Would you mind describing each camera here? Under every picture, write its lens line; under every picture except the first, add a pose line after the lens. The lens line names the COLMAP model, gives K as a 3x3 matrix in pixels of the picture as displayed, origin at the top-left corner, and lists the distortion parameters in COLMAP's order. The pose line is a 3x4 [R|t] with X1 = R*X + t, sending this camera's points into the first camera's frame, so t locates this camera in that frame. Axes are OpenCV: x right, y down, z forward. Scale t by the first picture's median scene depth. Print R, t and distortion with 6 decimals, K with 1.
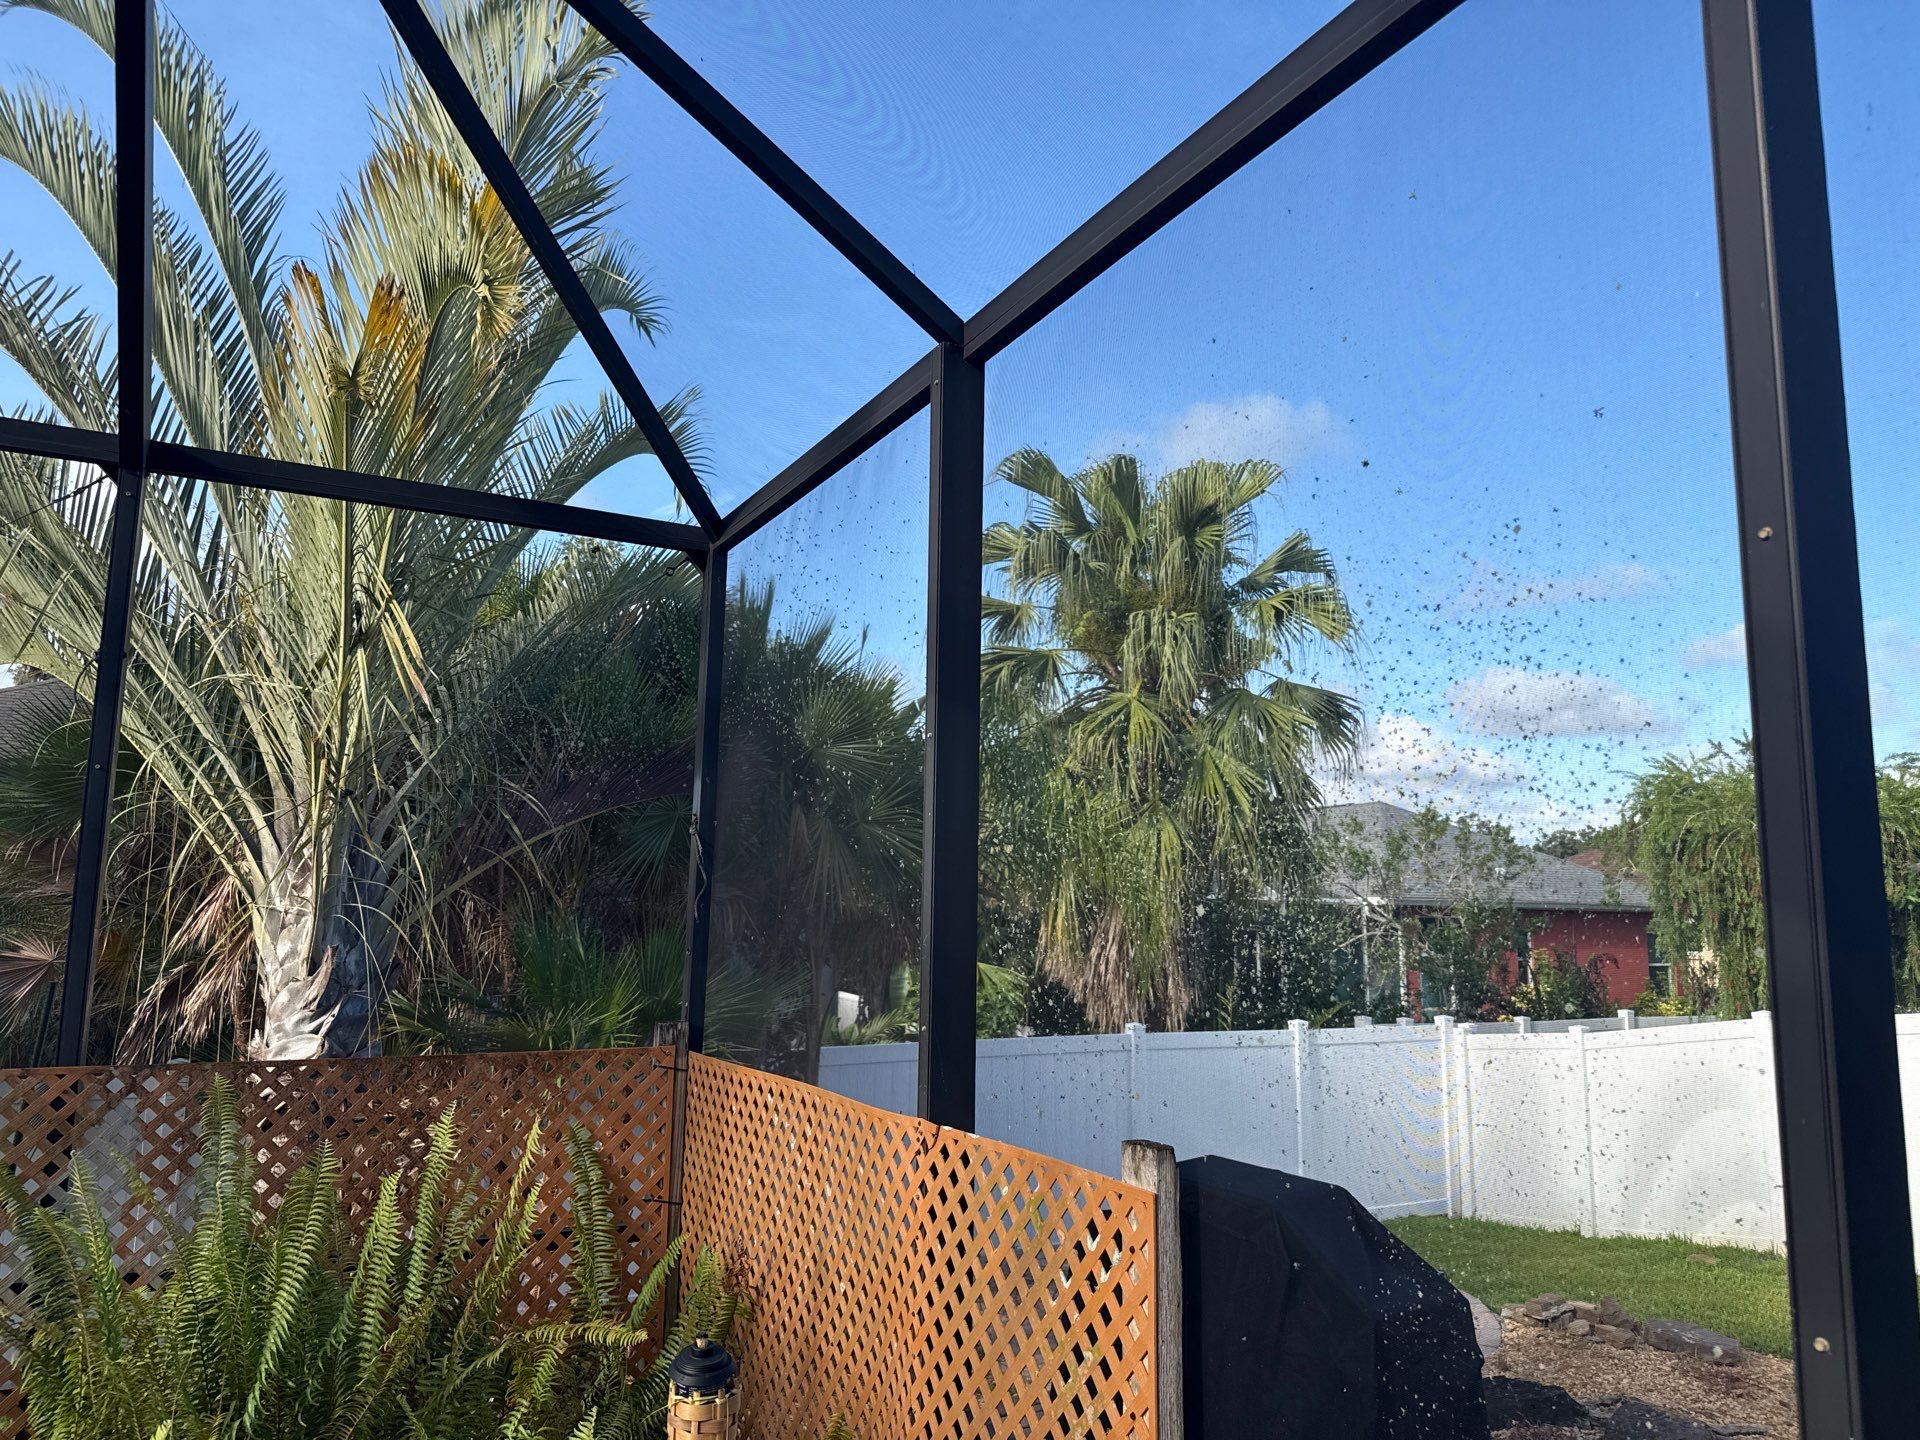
lens RADIAL K [[1364.0, 0, 955.1], [0, 1364.0, 723.8], [0, 0, 1]] dist [0.004820, -0.003936]
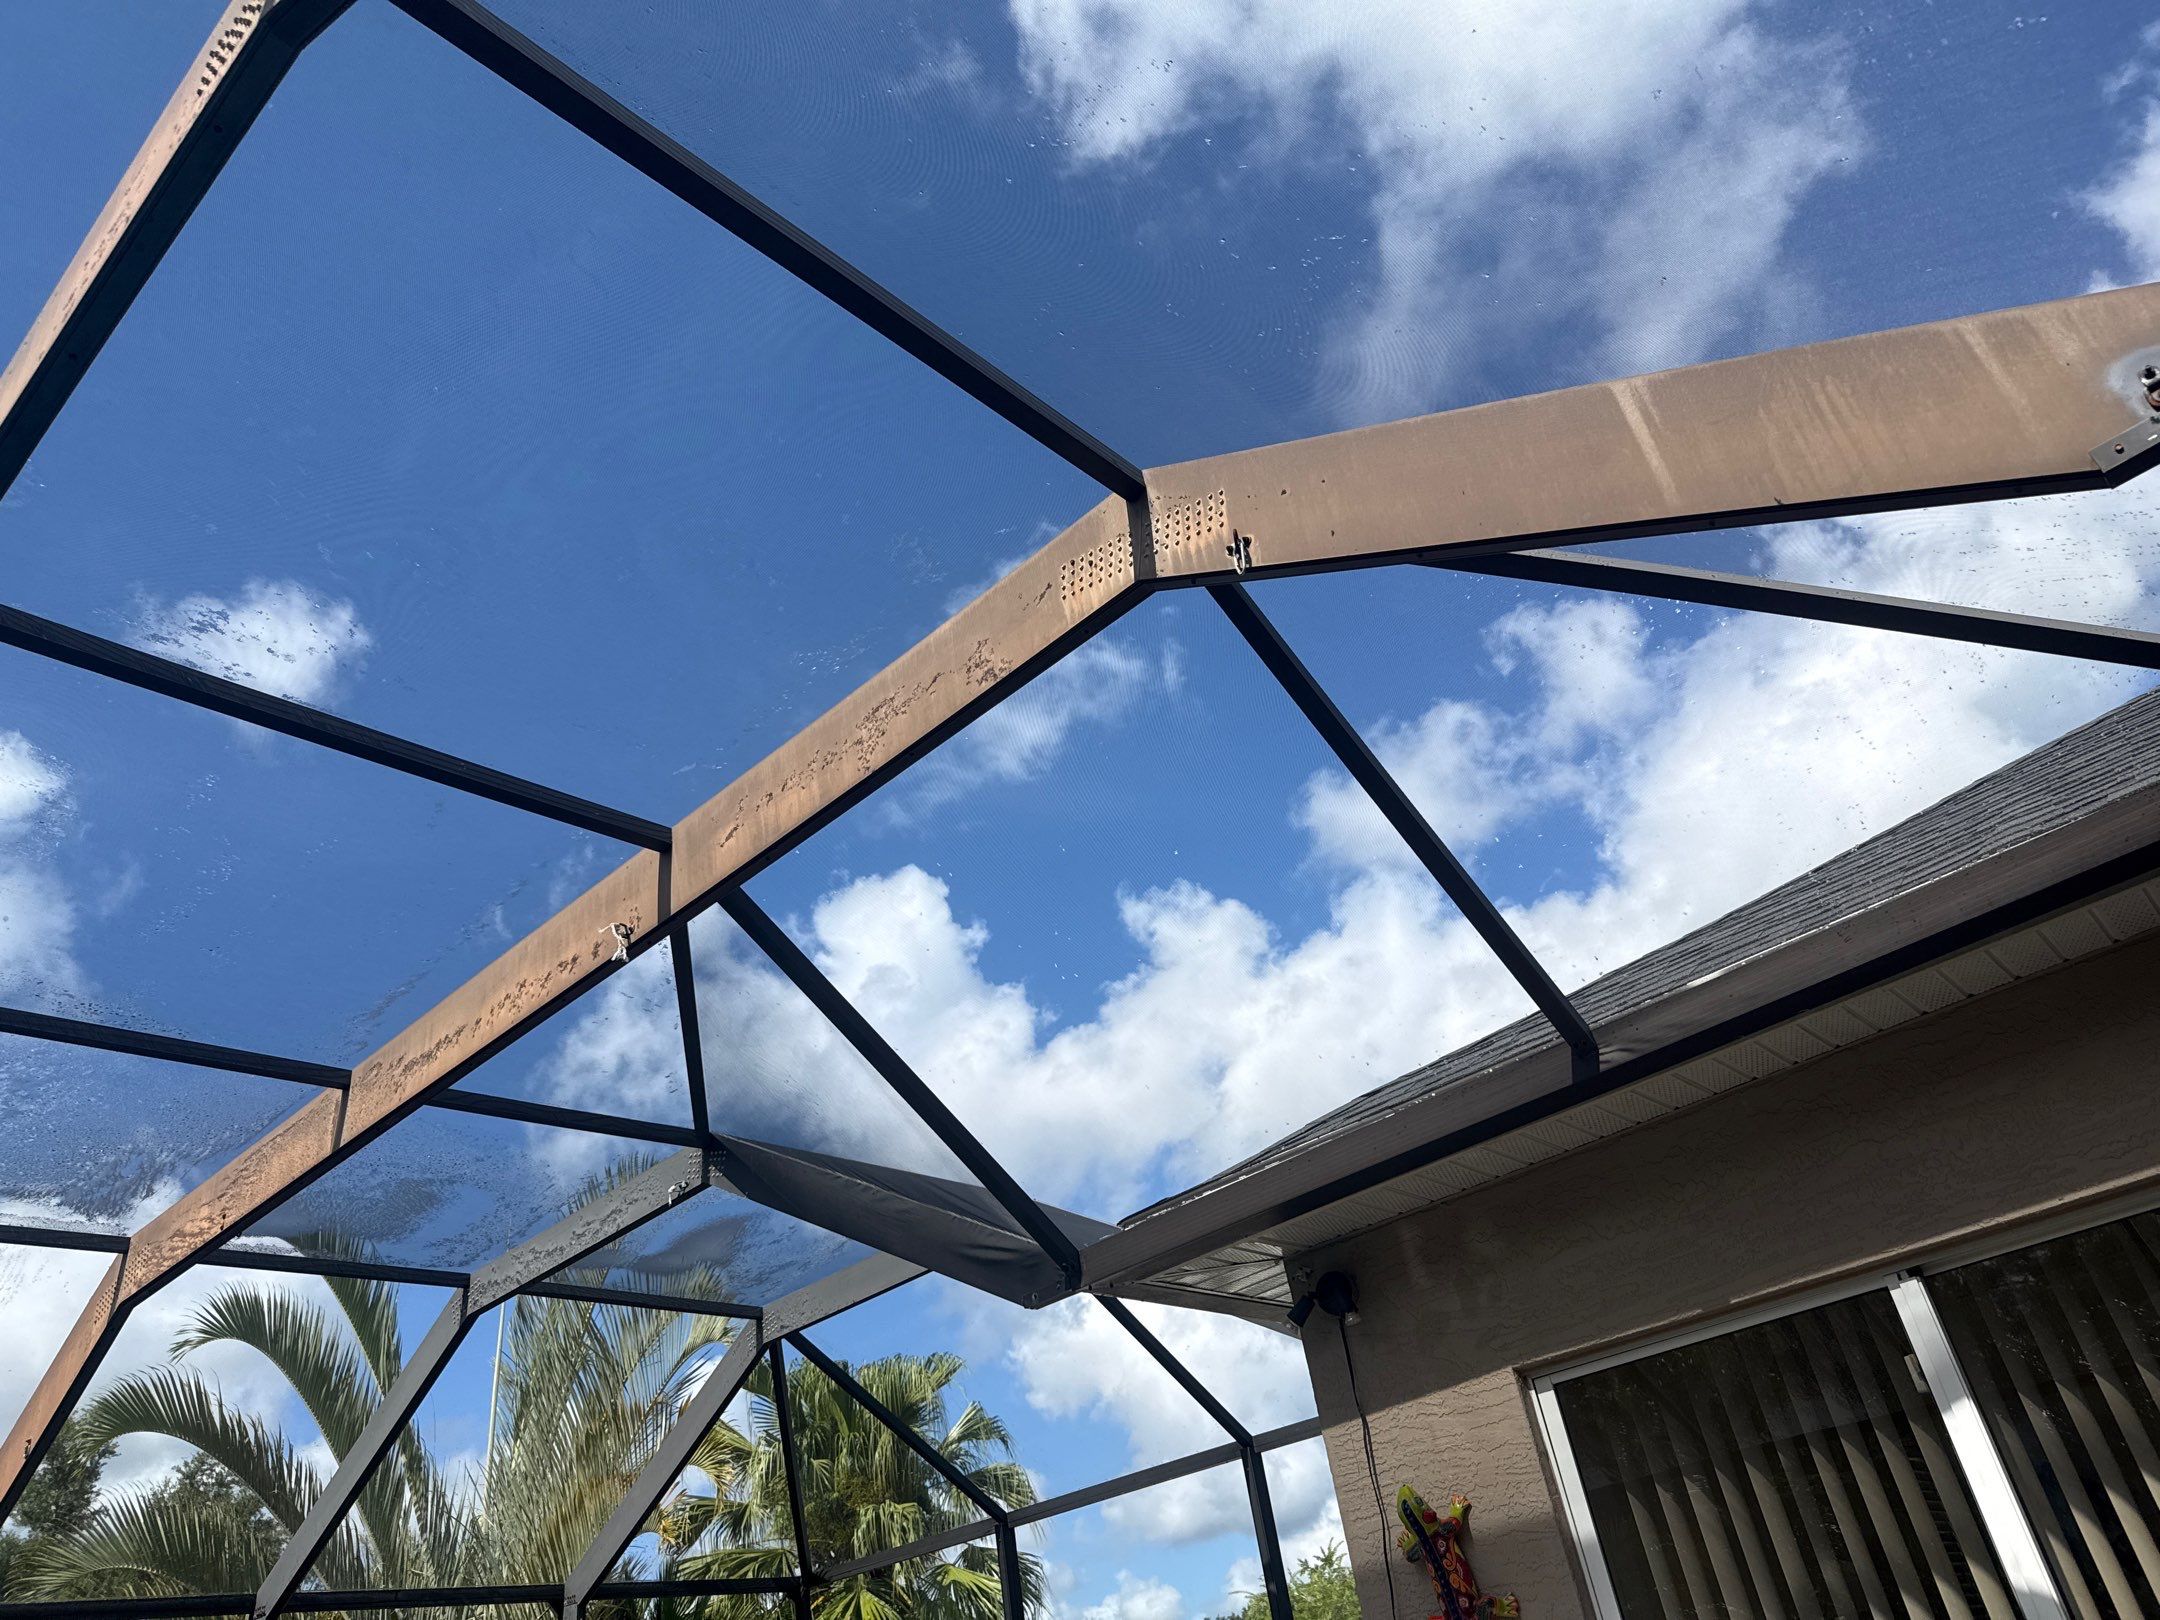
lens RADIAL K [[1539.9, 0, 1080.8], [0, 1539.9, 812.1], [0, 0, 1]] dist [0.001918, -0.008684]
pose [[0.925433, 0.057028, 0.374594, -0.212052], [0.109495, 0.906183, -0.408464, -0.055924], [-0.362745, 0.419022, 0.832368, -0.400984]]
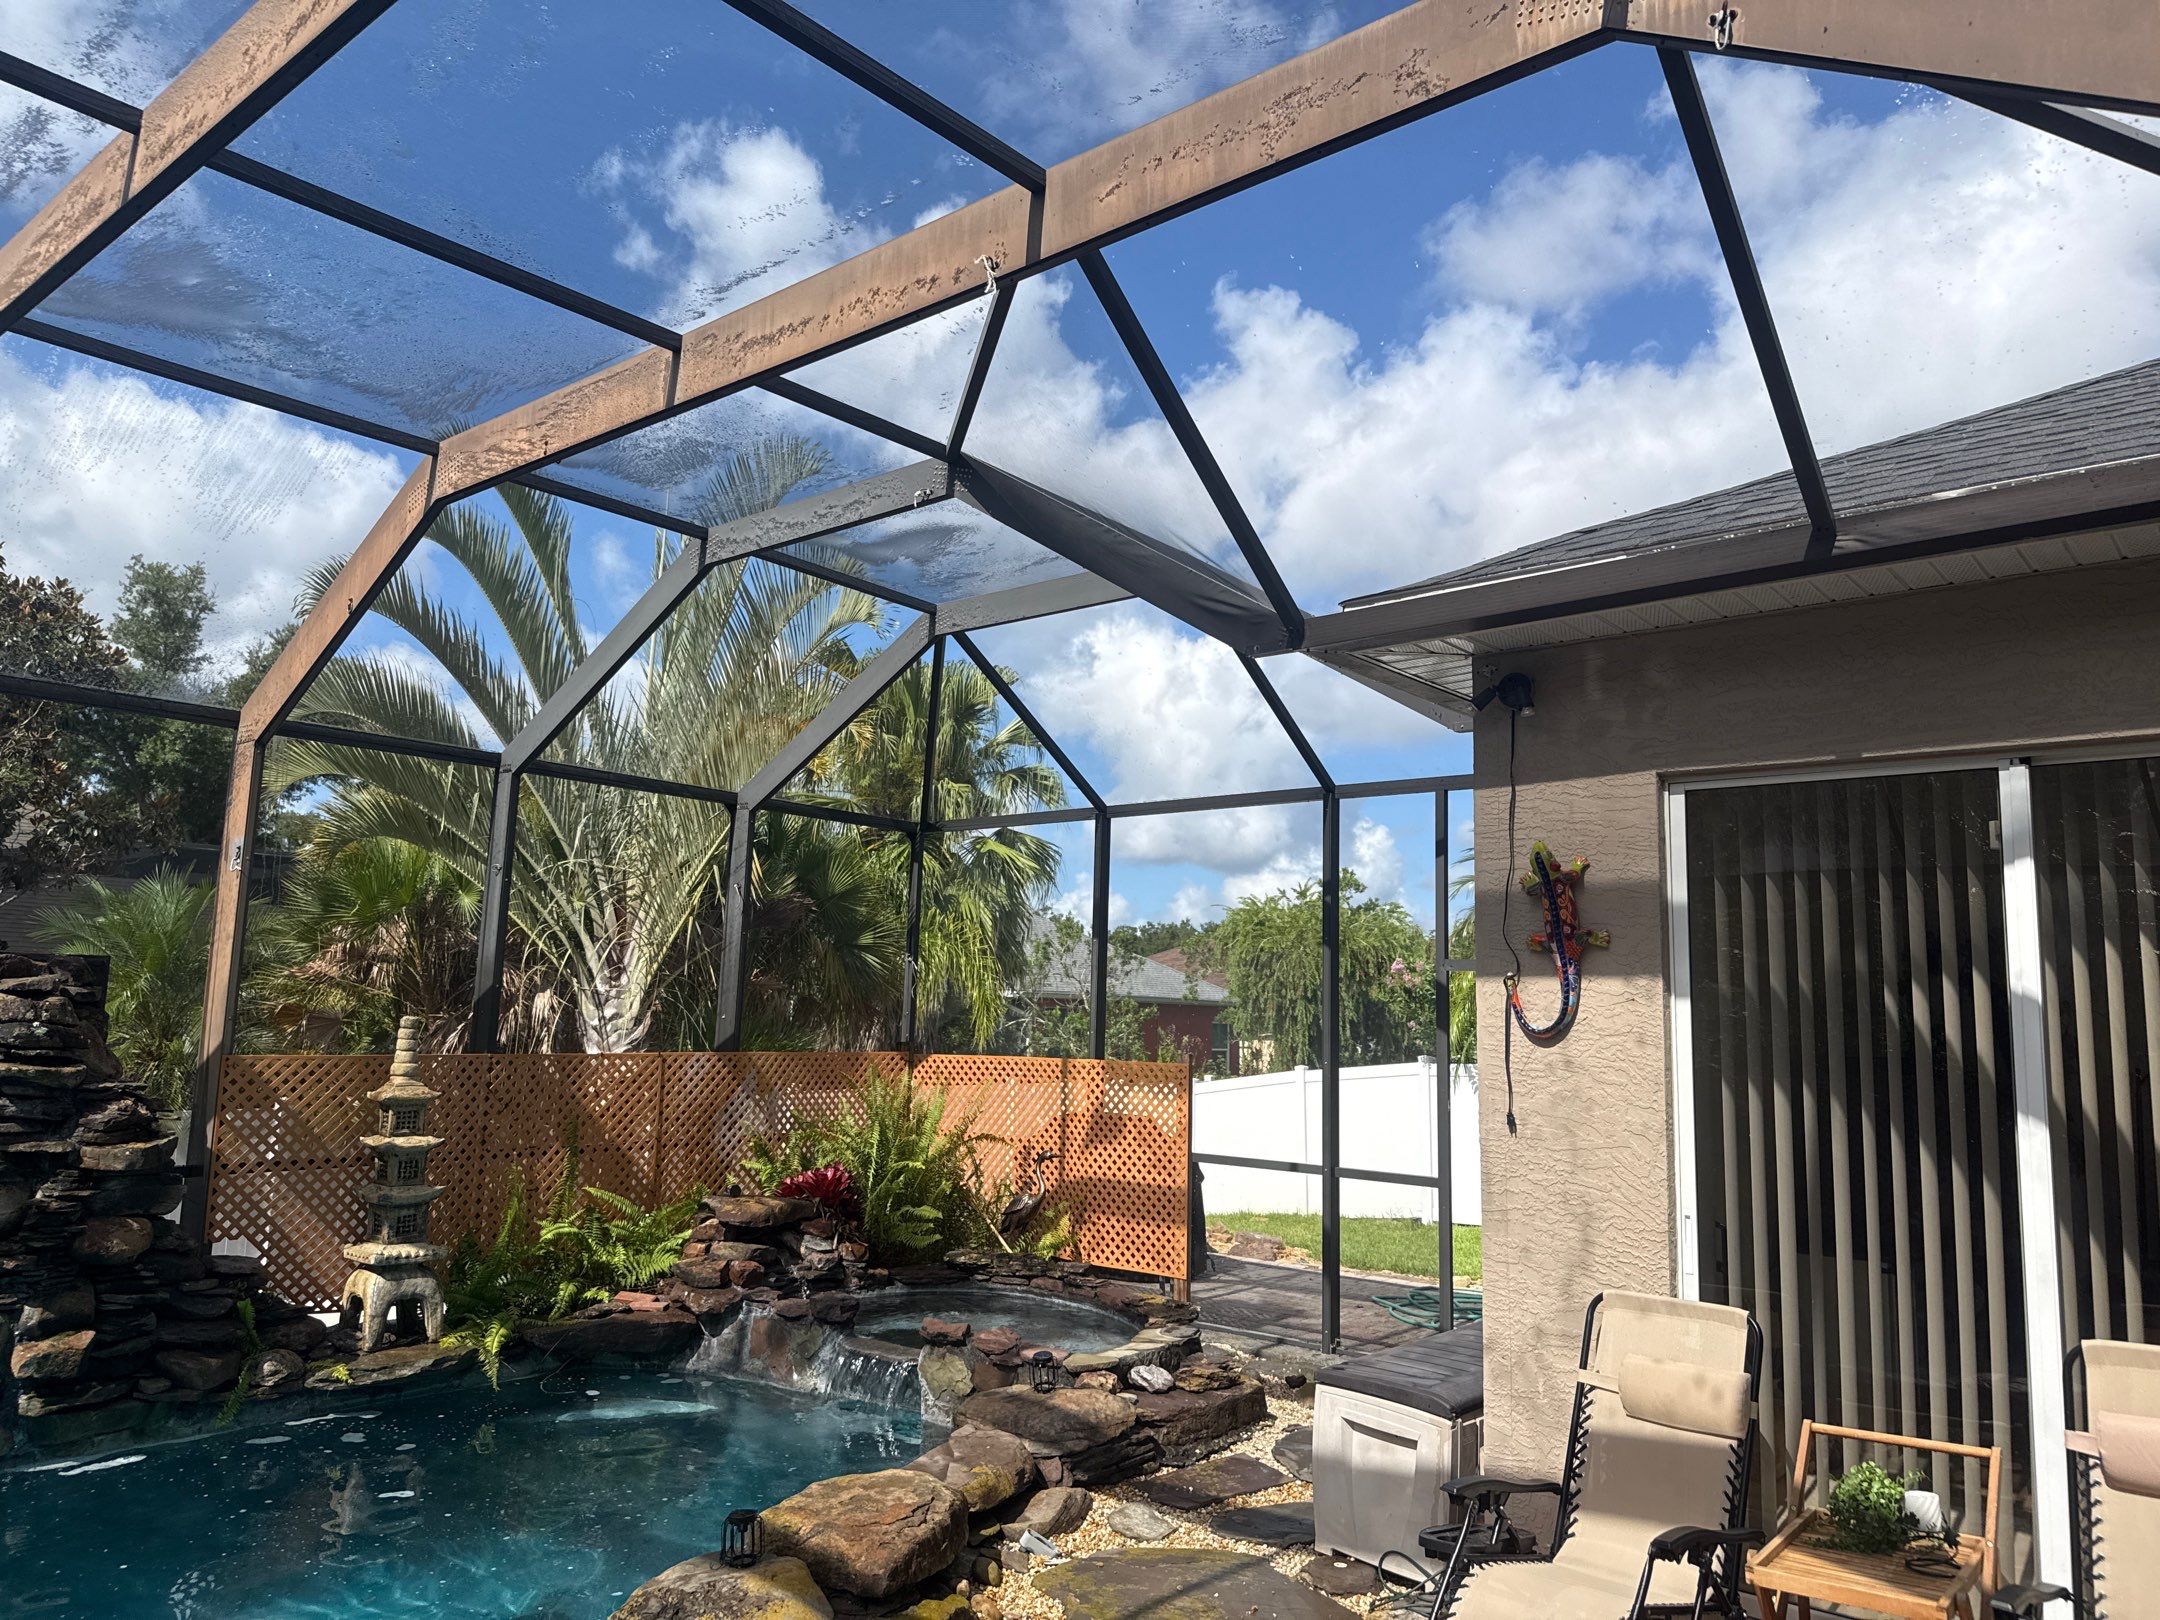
lens RADIAL K [[1504.1, 0, 1113.7], [0, 1504.1, 799.1], [0, 0, 1]] dist [0.143369, -0.204078]
pose [[0.913755, 0.069048, 0.400356, -0.269287], [-0.070045, 0.997470, -0.012162, -0.051998], [-0.400183, -0.016930, 0.916279, -0.417038]]
